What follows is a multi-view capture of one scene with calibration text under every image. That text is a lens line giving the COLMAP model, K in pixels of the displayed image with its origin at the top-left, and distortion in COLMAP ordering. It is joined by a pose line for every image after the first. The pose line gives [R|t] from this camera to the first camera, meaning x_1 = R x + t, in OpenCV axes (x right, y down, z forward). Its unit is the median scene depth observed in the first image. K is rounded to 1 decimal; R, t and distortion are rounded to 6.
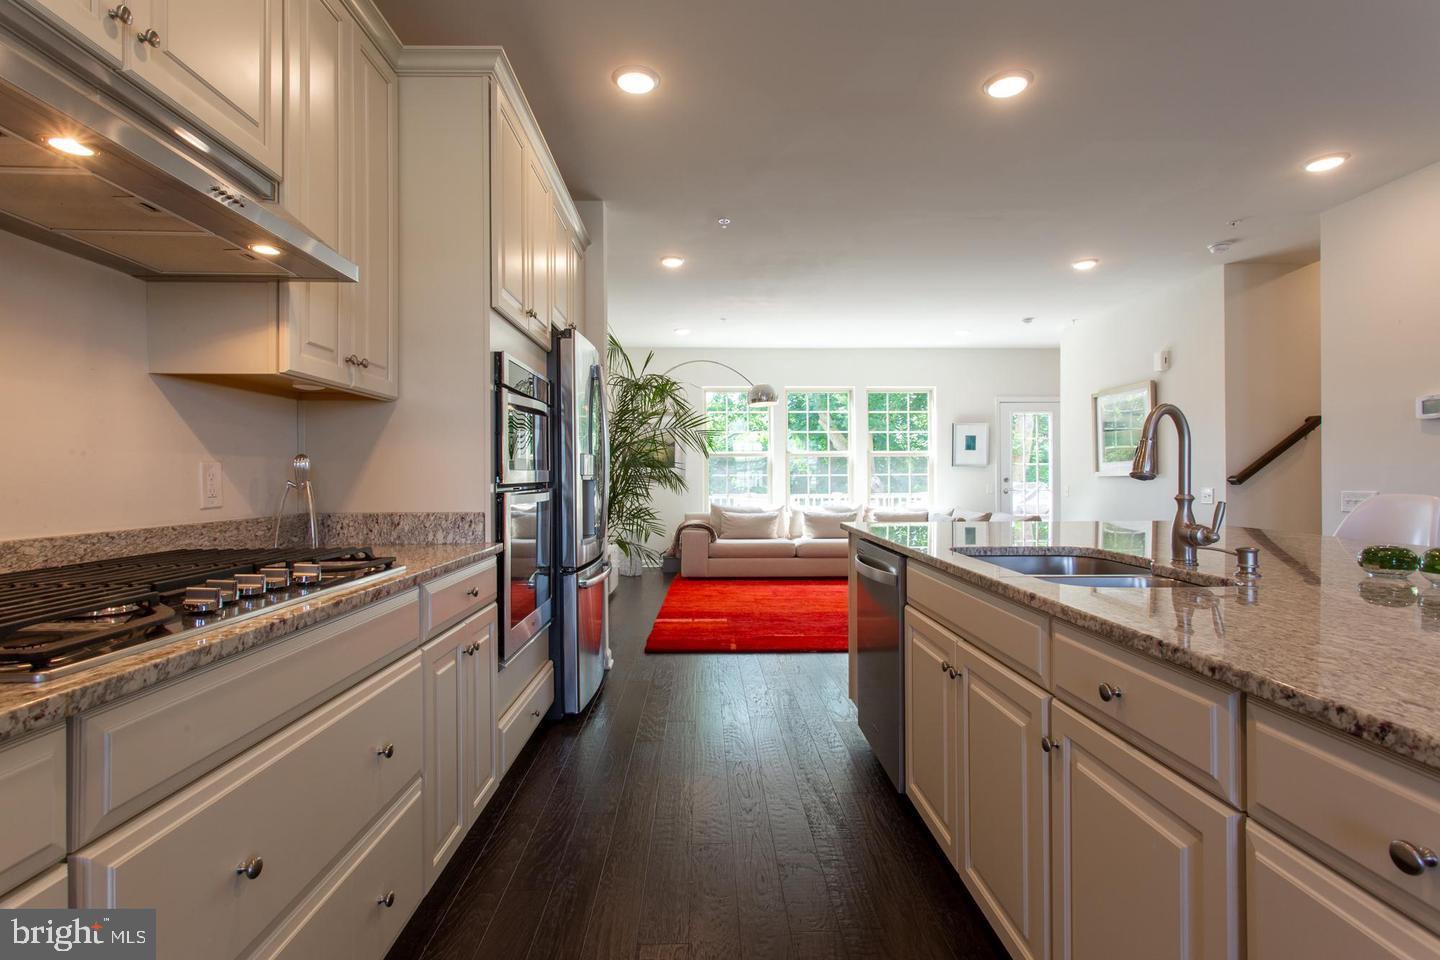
lens RADIAL K [[691.1, 0, 715.0], [0, 691.1, 476.6], [0, 0, 1]] dist [-0.002659, 0.001553]
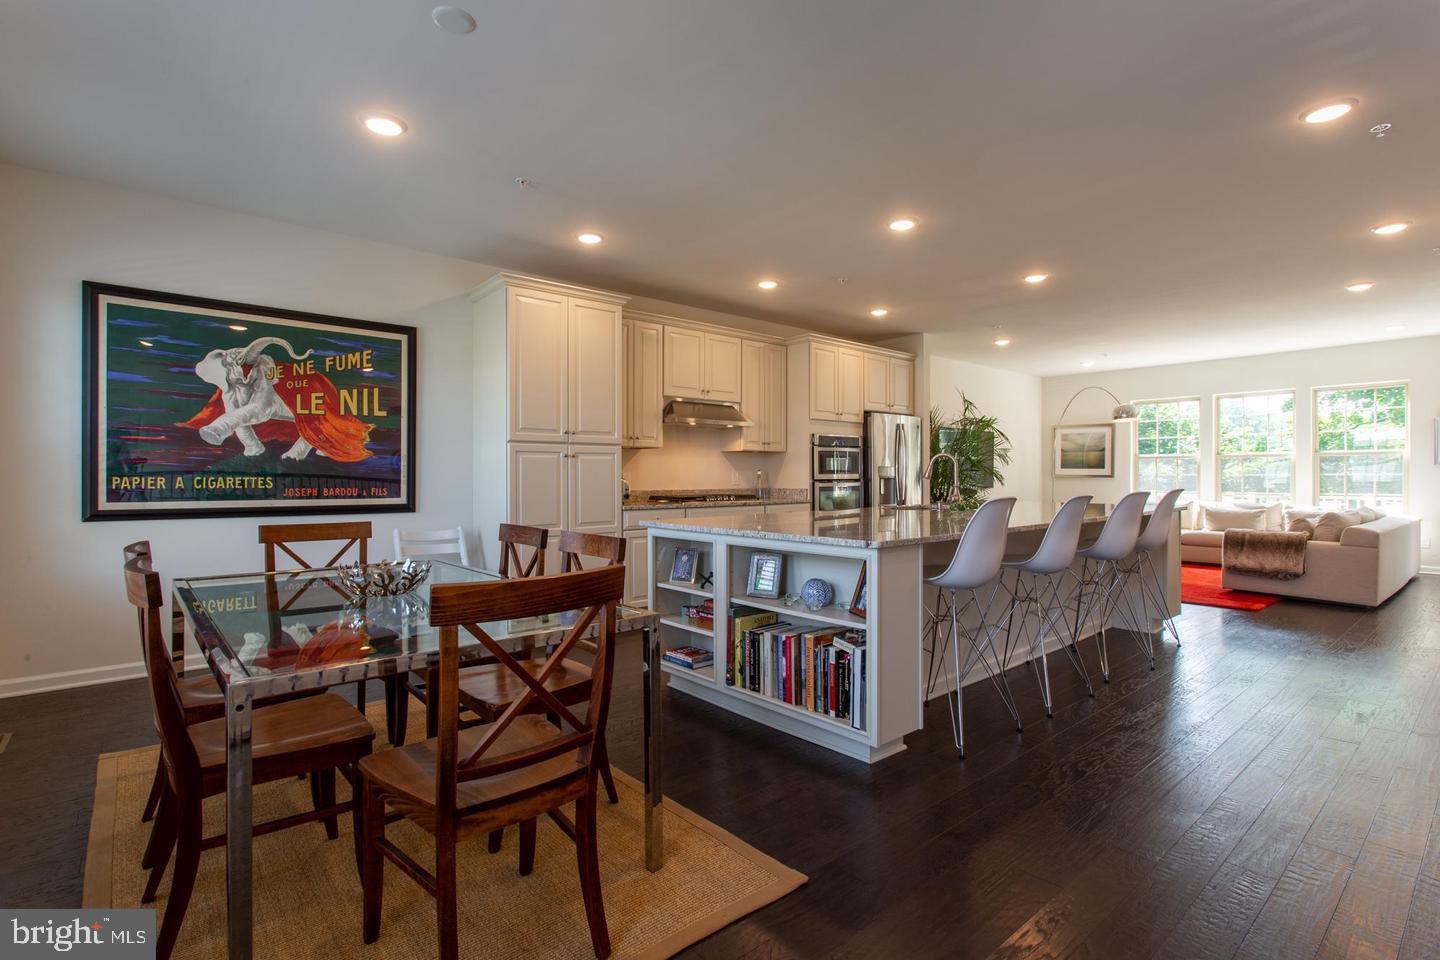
lens RADIAL K [[691.1, 0, 716.4], [0, 691.1, 475.7], [0, 0, 1]] dist [-0.002659, 0.001553]
pose [[0.640119, 0.008045, -0.768234, 2.198716], [-0.002925, 0.999963, 0.008034, -0.034443], [0.768270, -0.002896, 0.640119, -1.572049]]
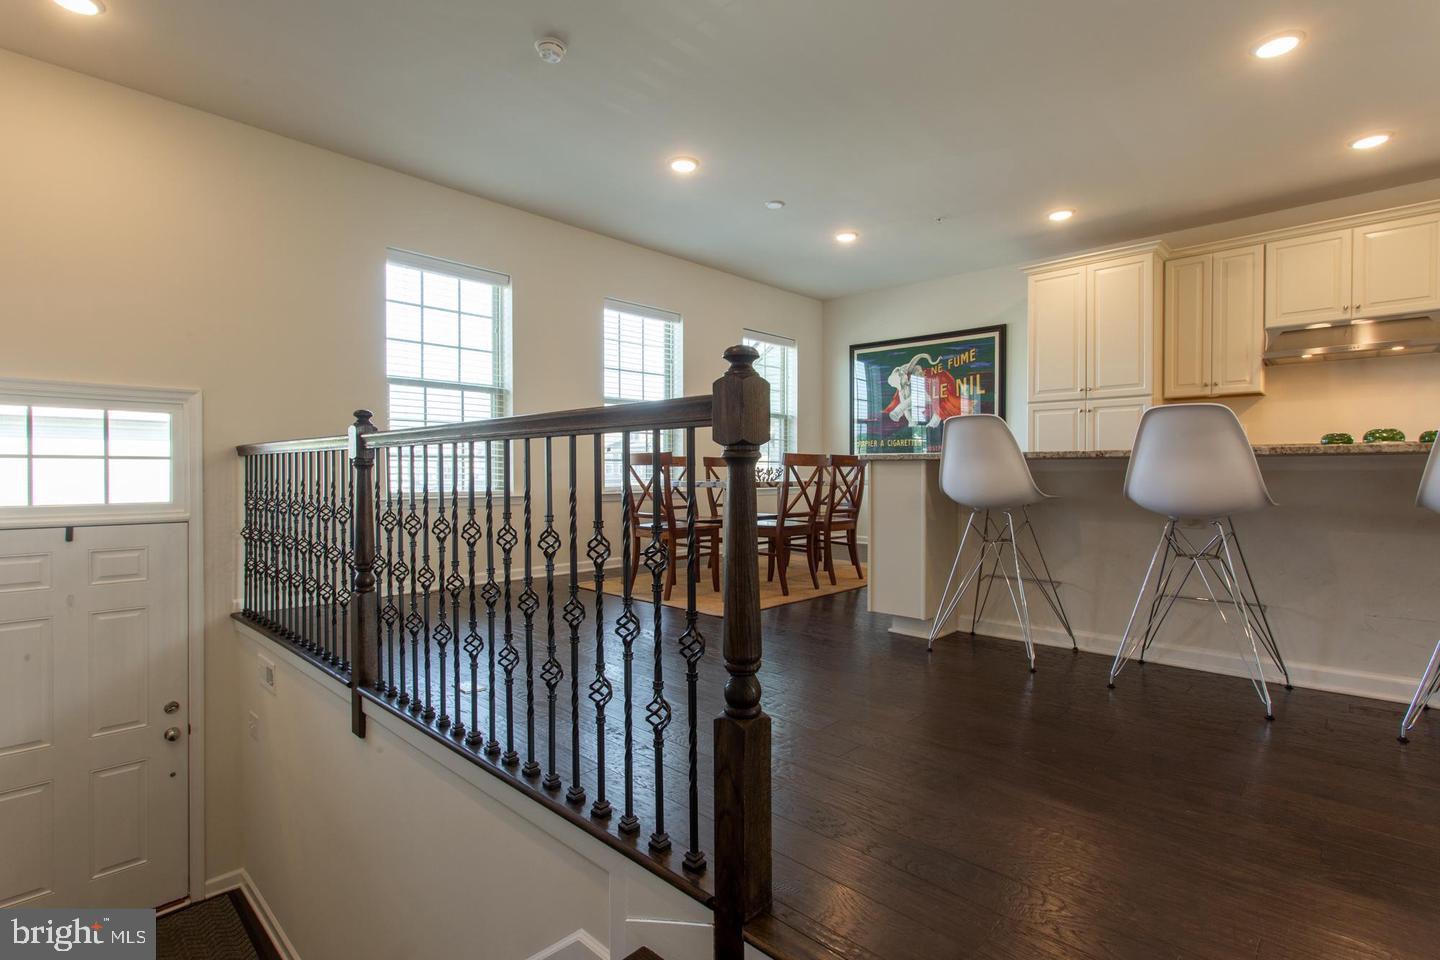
lens RADIAL K [[691.1, 0, 720.7], [0, 691.1, 478.1], [0, 0, 1]] dist [-0.002659, 0.001553]
pose [[-0.702956, 0.011770, -0.711135, 2.995101], [0.003109, 0.999904, 0.013476, 0.164813], [0.711226, 0.007262, -0.702926, 0.803885]]
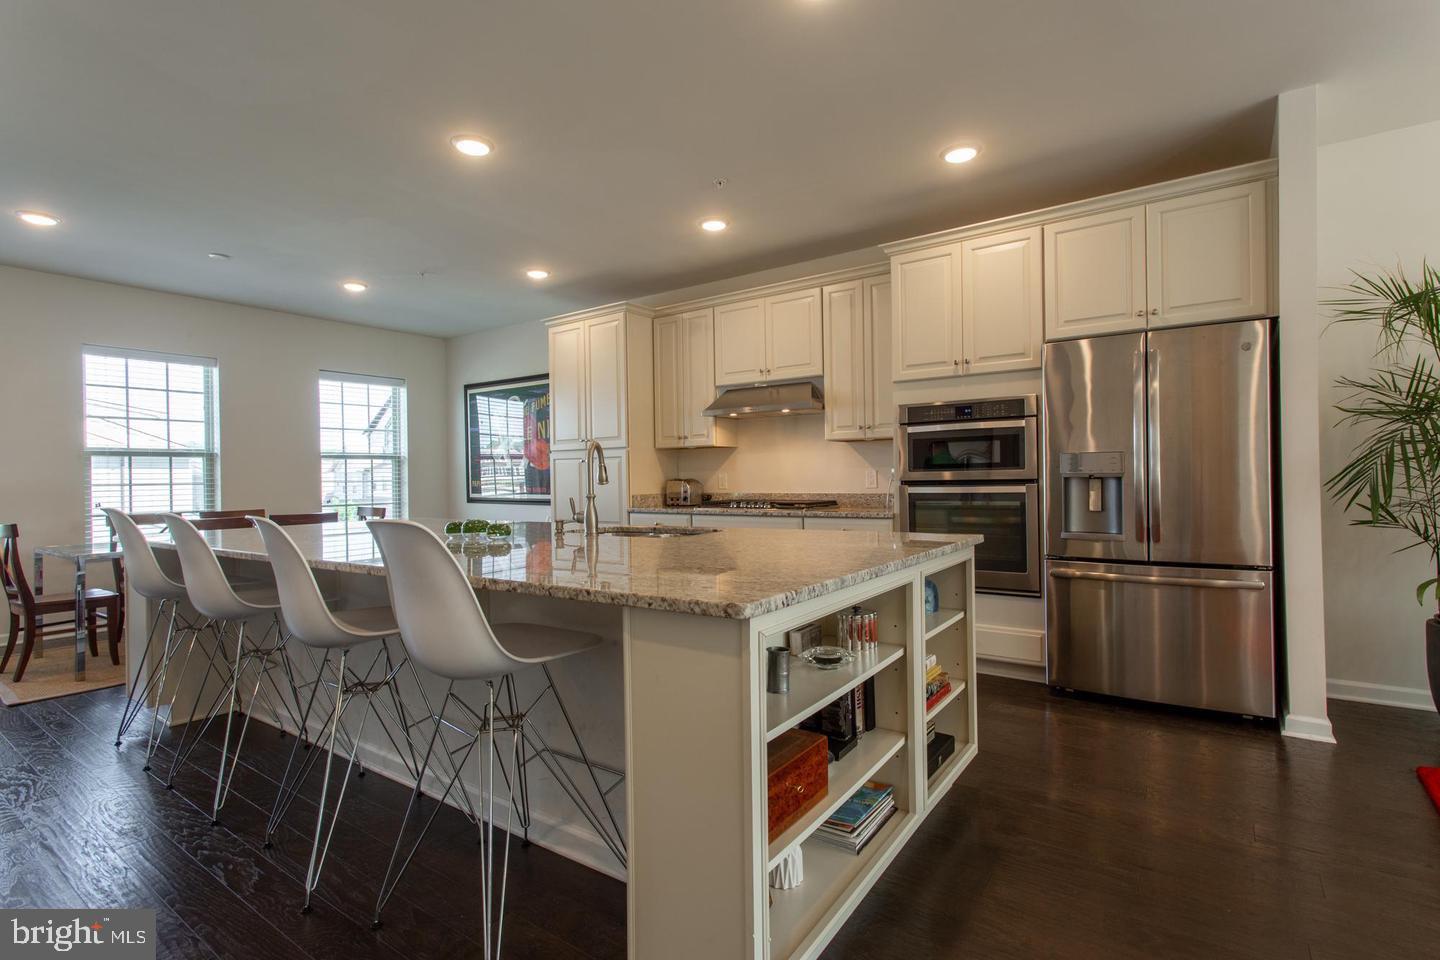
lens RADIAL K [[691.1, 0, 712.7], [0, 691.1, 477.9], [0, 0, 1]] dist [-0.002659, 0.001553]
pose [[-0.607380, 0.015083, -0.794268, 1.822935], [0.018628, 0.999815, 0.004741, -0.017776], [0.794193, -0.011916, -0.607549, 2.211604]]
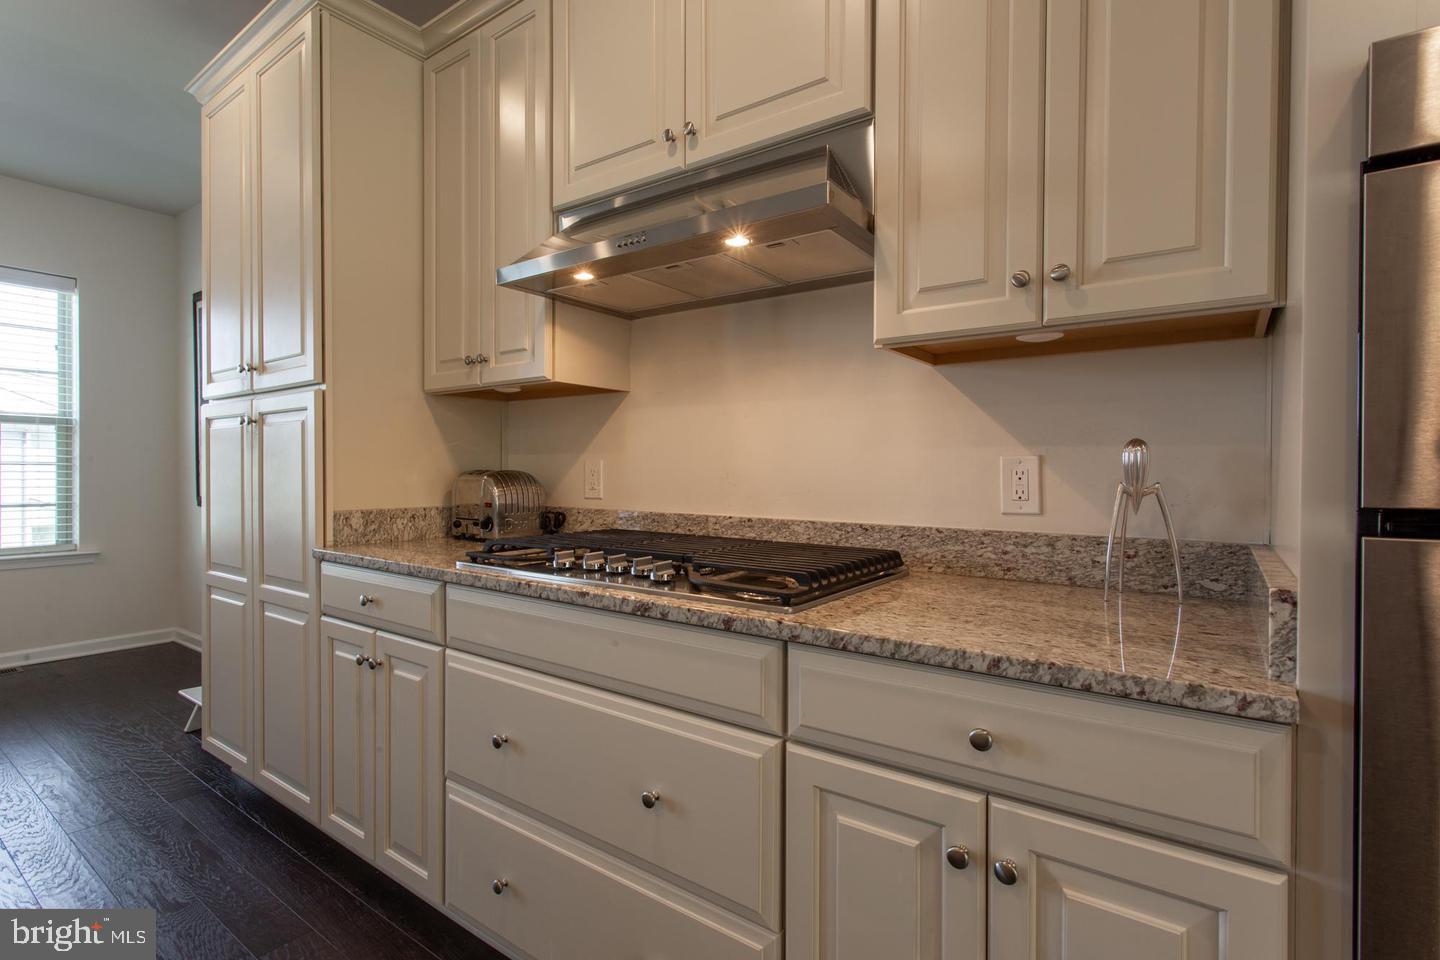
lens RADIAL K [[691.1, 0, 718.6], [0, 691.1, 480.3], [0, 0, 1]] dist [-0.002659, 0.001553]
pose [[-0.607712, 0.015938, -0.793997, 0.114563], [-0.000868, 0.999785, 0.020733, -0.009676], [0.794157, 0.013289, -0.607568, 1.248611]]
